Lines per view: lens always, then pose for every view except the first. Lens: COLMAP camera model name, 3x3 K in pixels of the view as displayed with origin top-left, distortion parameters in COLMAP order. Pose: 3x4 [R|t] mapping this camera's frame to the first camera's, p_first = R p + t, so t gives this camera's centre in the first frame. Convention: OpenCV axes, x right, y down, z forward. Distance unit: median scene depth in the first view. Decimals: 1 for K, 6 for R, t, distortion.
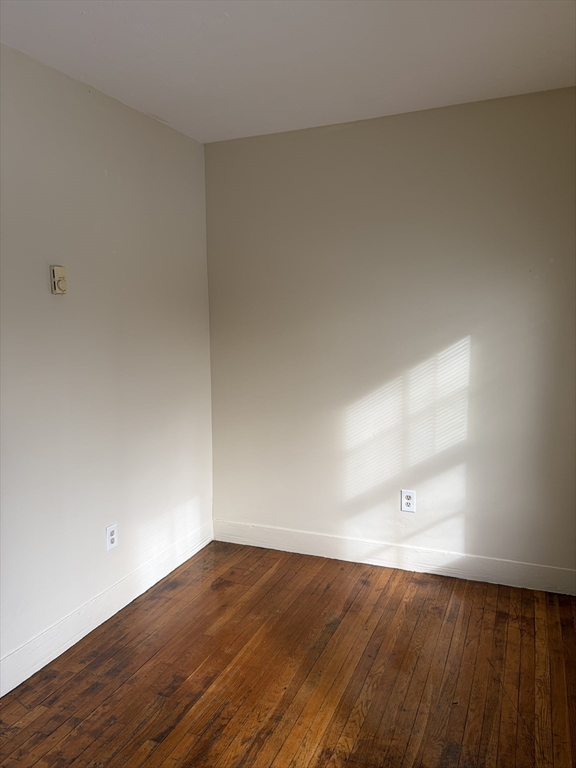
lens RADIAL K [[577.0, 0, 290.4], [0, 577.0, 383.0], [0, 0, 1]] dist [0.041680, -0.044506]
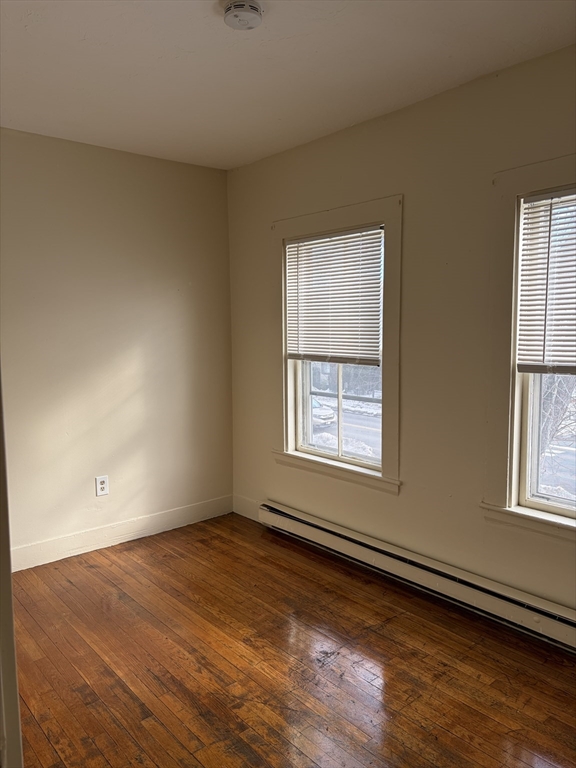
lens RADIAL K [[577.0, 0, 284.3], [0, 577.0, 387.9], [0, 0, 1]] dist [0.041680, -0.044506]
pose [[0.448360, -0.087586, 0.889552, -0.720458], [0.100533, 0.993814, 0.047180, -0.004106], [-0.888182, 0.068276, 0.454391, 0.182830]]
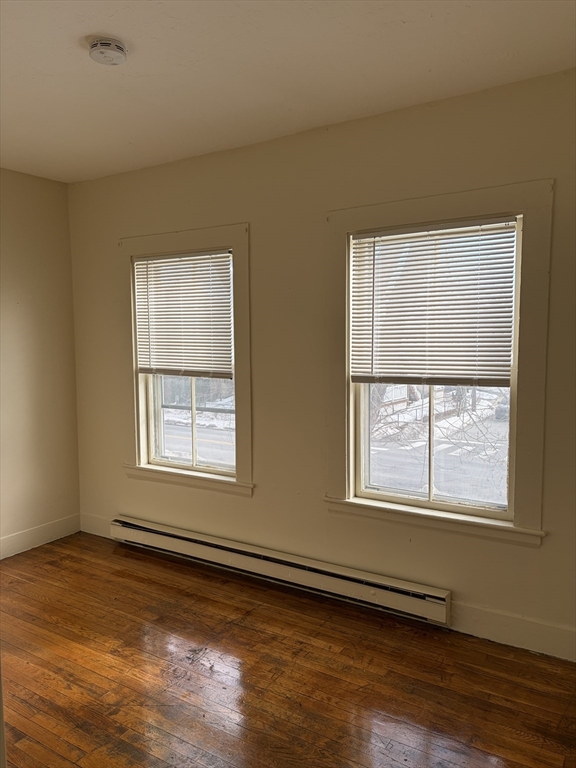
lens RADIAL K [[577.0, 0, 288.1], [0, 577.0, 388.3], [0, 0, 1]] dist [0.041680, -0.044506]
pose [[0.162630, -0.077290, 0.983655, -0.807960], [0.110785, 0.992054, 0.059634, -0.014651], [-0.980448, 0.099276, 0.169900, 0.205368]]
